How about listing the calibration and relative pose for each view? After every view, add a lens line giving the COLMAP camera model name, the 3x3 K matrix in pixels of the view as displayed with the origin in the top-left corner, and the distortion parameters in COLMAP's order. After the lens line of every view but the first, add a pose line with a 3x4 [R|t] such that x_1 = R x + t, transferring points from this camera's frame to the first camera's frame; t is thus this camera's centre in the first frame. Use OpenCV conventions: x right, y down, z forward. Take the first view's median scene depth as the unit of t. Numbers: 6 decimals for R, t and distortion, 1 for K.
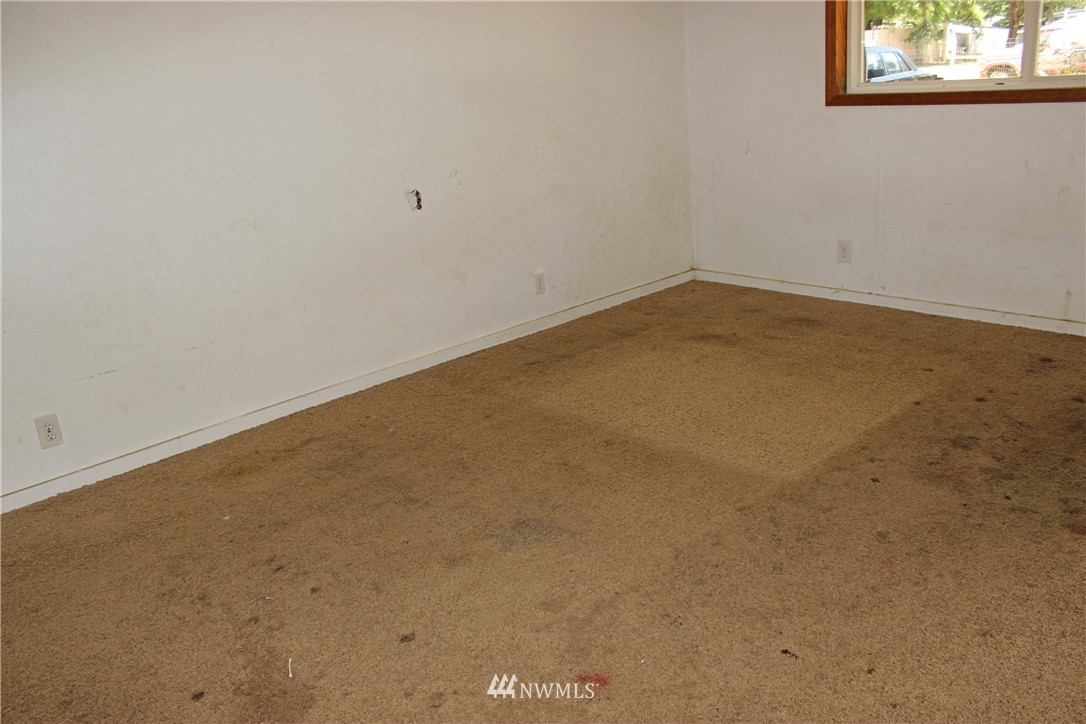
lens RADIAL K [[886.7, 0, 545.4], [0, 886.7, 367.3], [0, 0, 1]] dist [-0.172792, 0.170624]
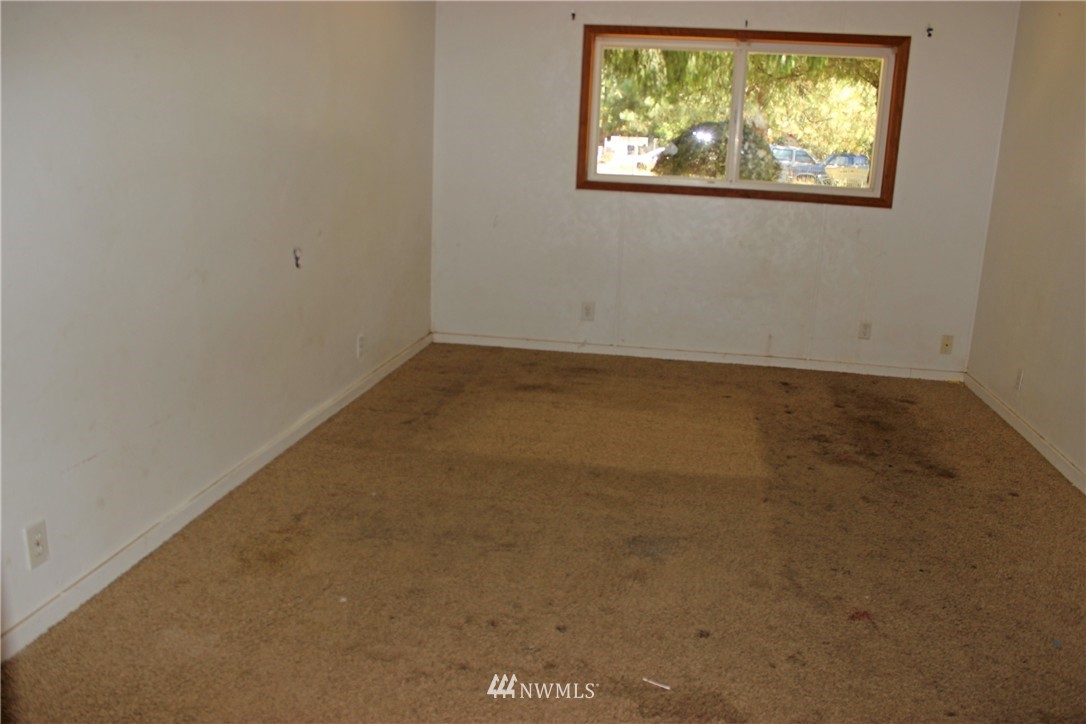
lens RADIAL K [[886.7, 0, 545.4], [0, 886.7, 367.3], [0, 0, 1]] dist [-0.172792, 0.170624]
pose [[0.791590, -0.043756, 0.609484, -0.527579], [0.098598, 0.993509, -0.056732, 0.006455], [-0.603046, 0.105002, 0.790766, 0.107129]]
